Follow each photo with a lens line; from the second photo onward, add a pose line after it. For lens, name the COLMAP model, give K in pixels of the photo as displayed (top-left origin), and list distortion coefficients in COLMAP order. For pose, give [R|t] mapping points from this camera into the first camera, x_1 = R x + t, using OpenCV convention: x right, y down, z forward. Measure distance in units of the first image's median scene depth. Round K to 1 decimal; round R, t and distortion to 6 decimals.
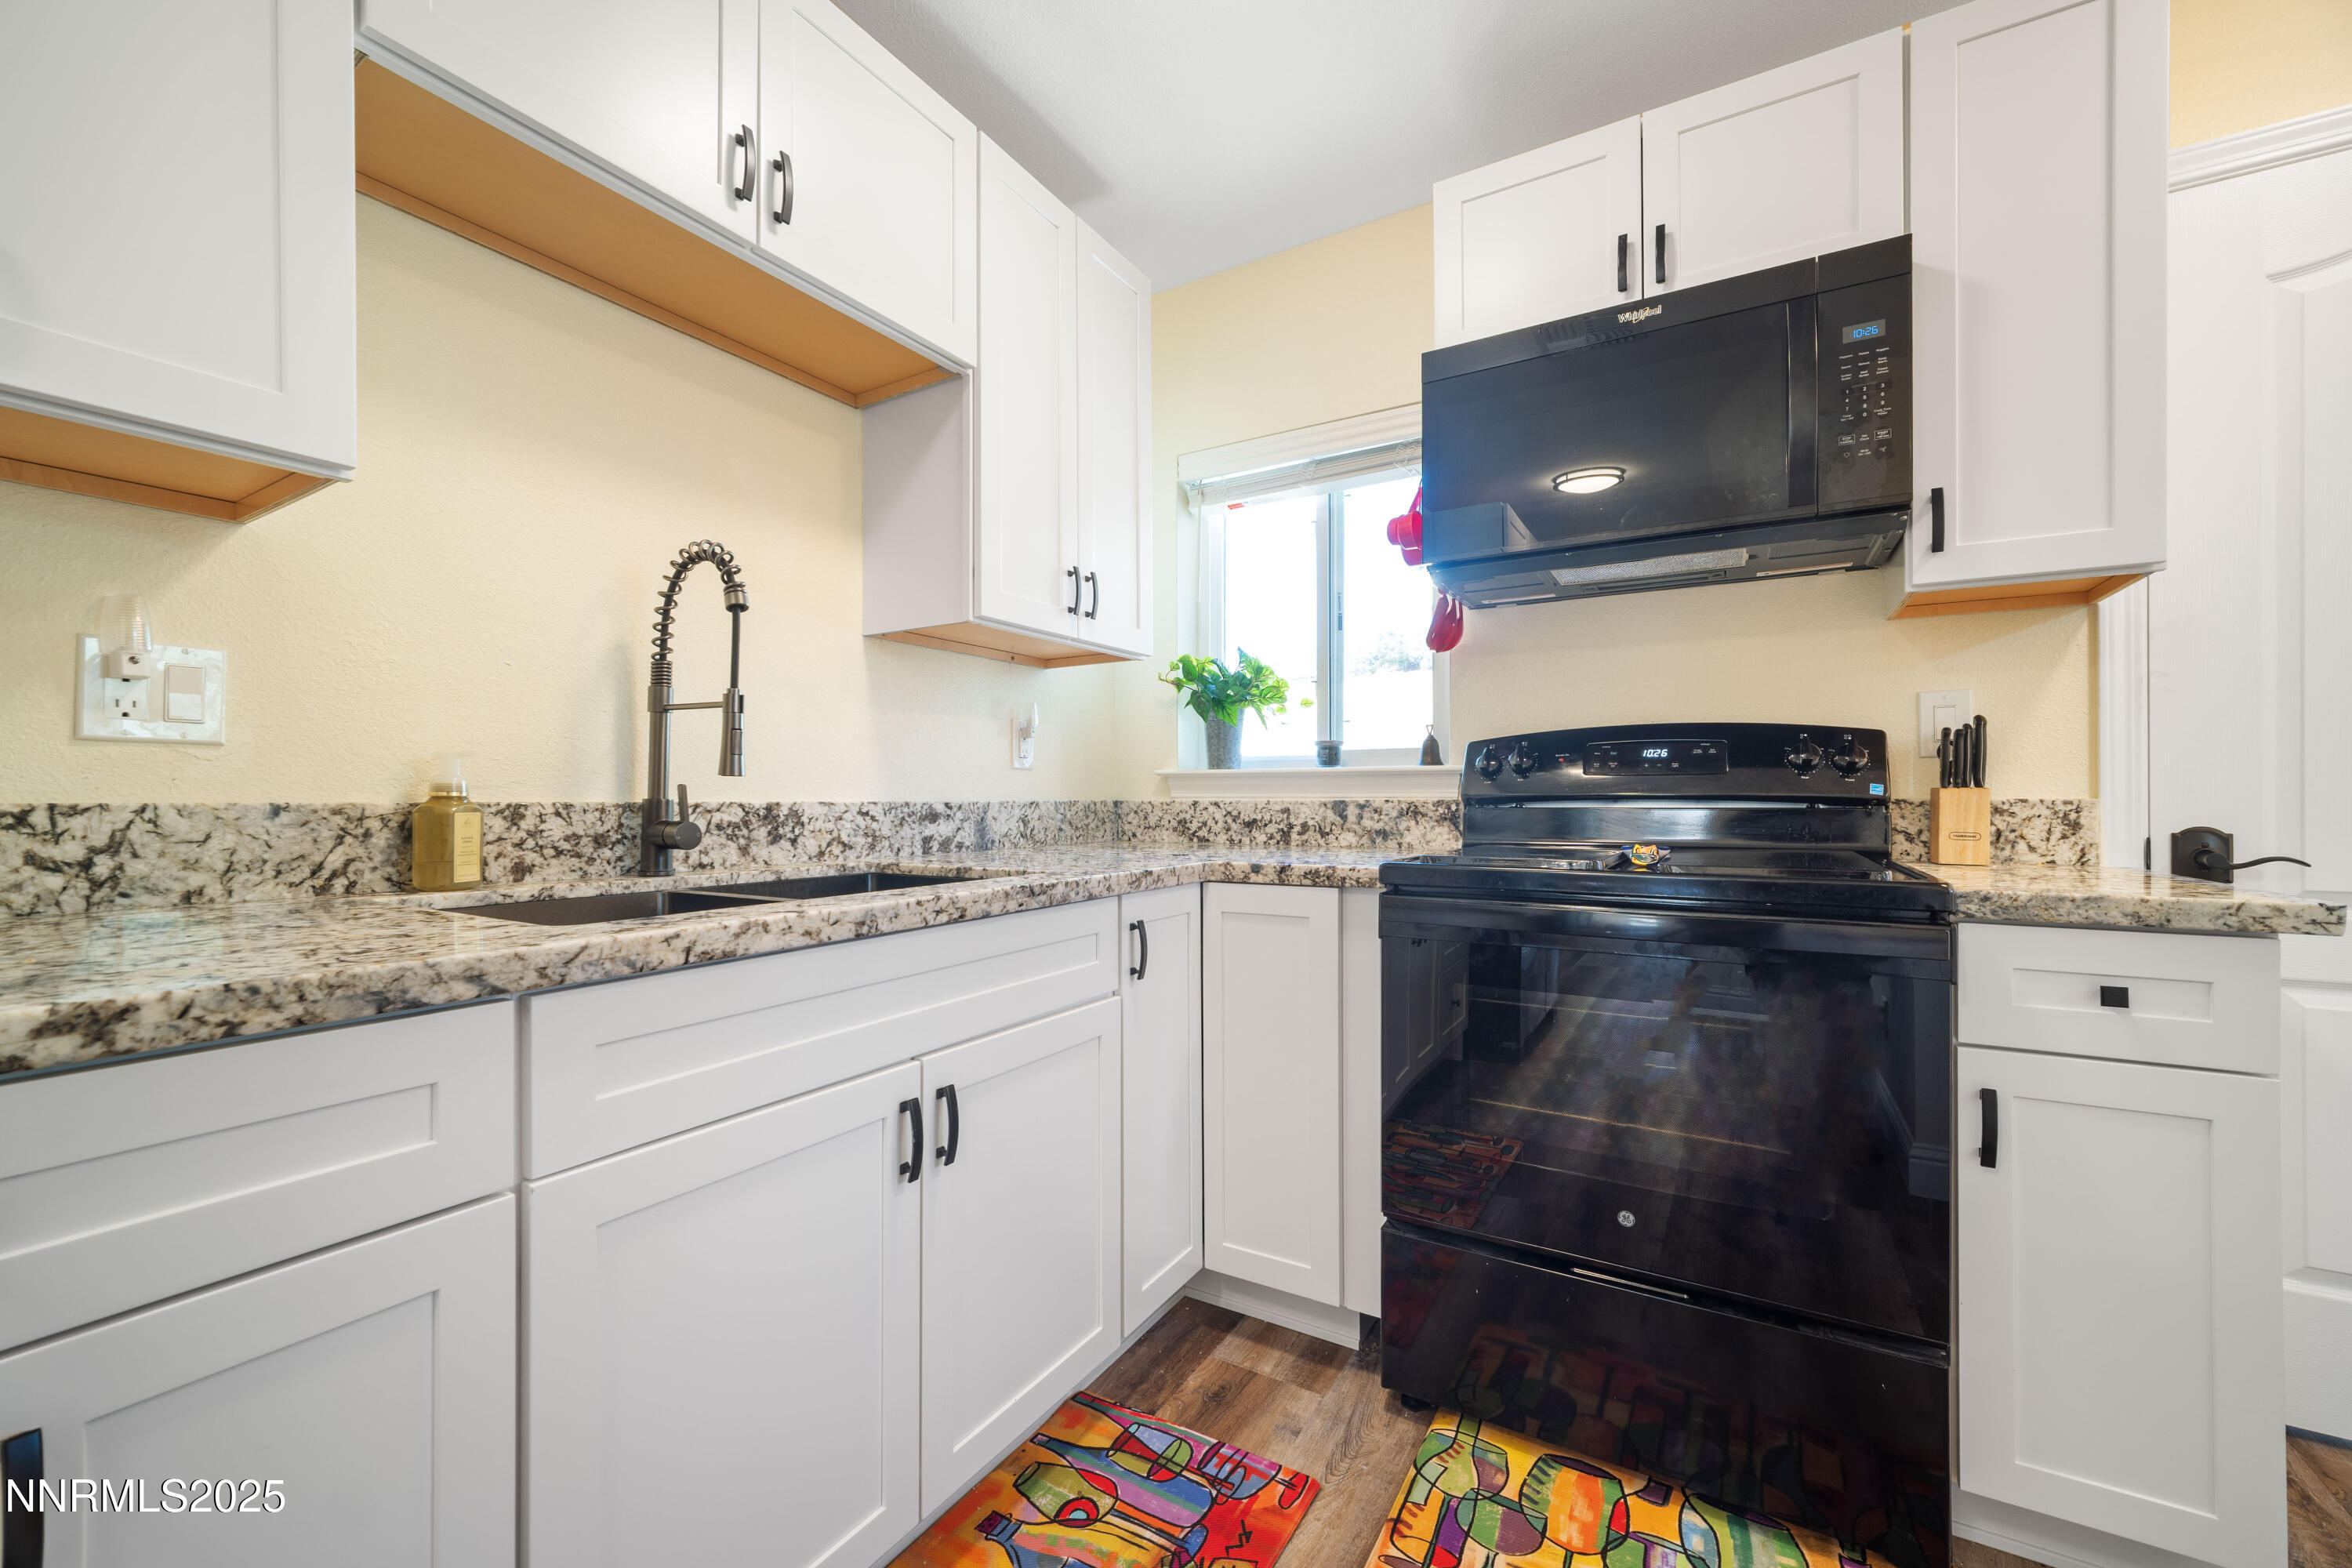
lens RADIAL K [[937.0, 0, 1164.4], [0, 937.0, 795.7], [0, 0, 1]] dist [-0.002095, 0.000451]
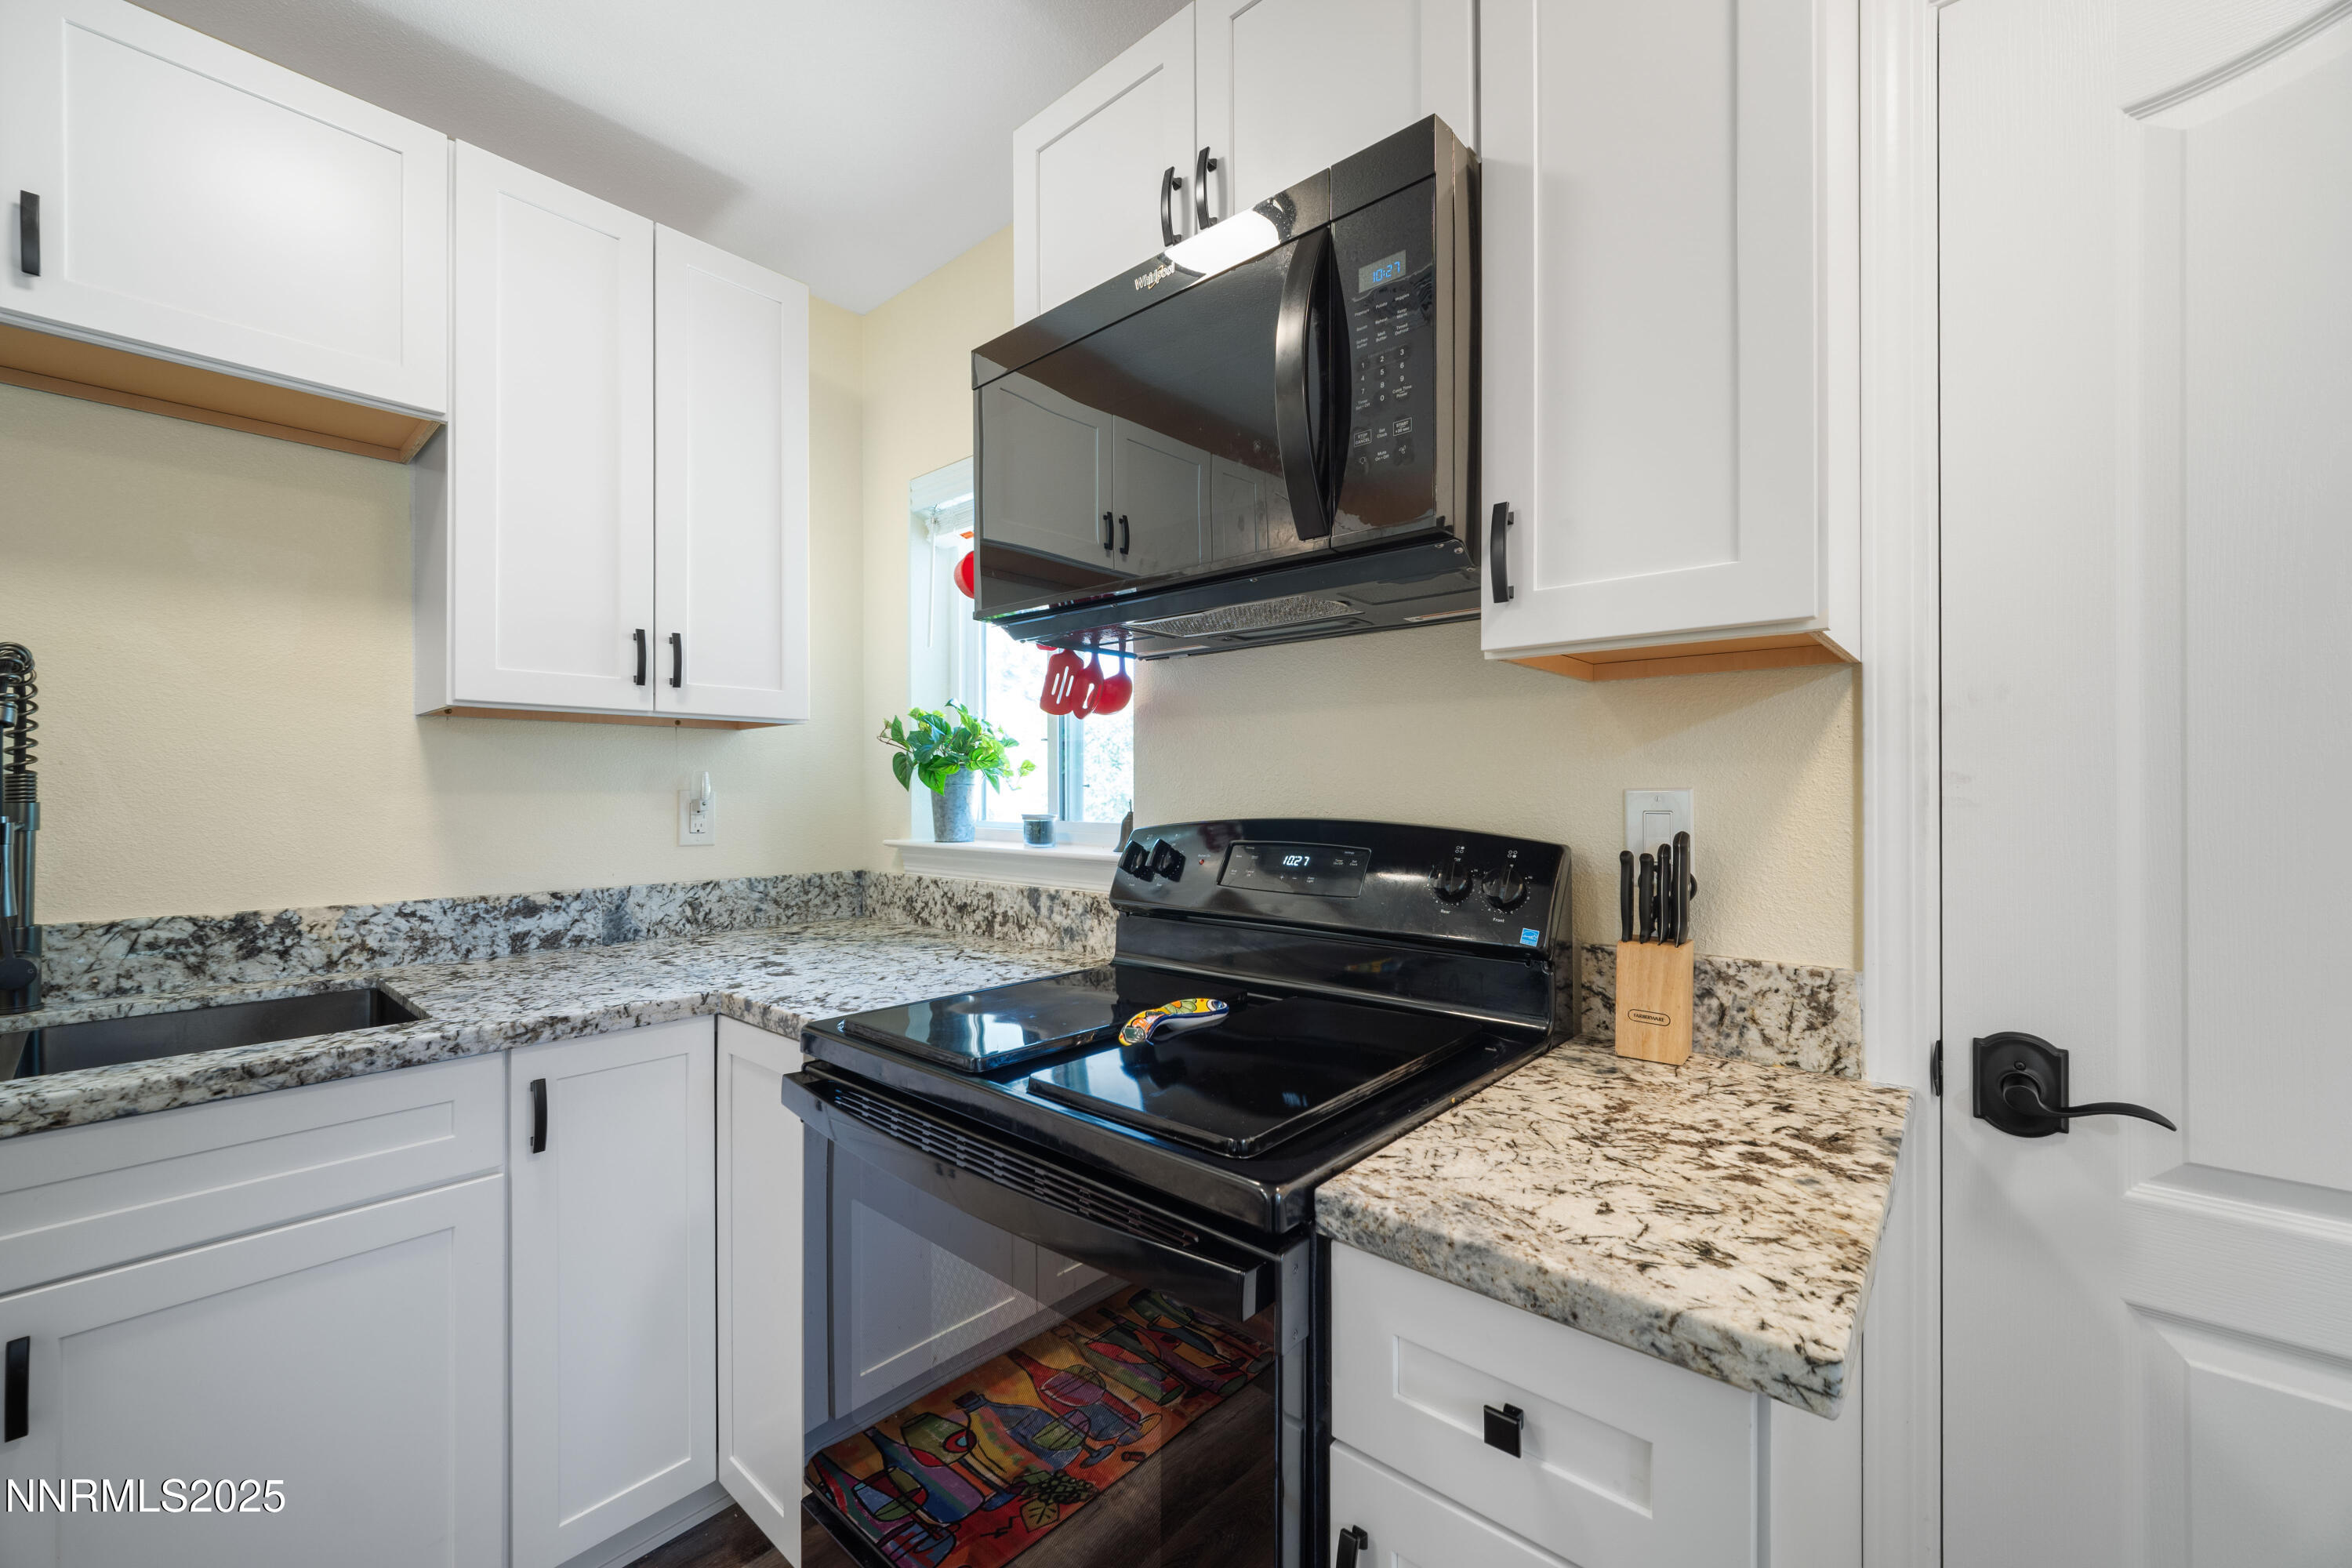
lens RADIAL K [[937.0, 0, 1167.1], [0, 937.0, 788.9], [0, 0, 1]] dist [-0.002095, 0.000451]
pose [[0.983057, 0.001457, -0.183294, 0.663985], [-0.001534, 0.999999, -0.000278, -0.121217], [0.183293, 0.000555, 0.983058, 0.297772]]
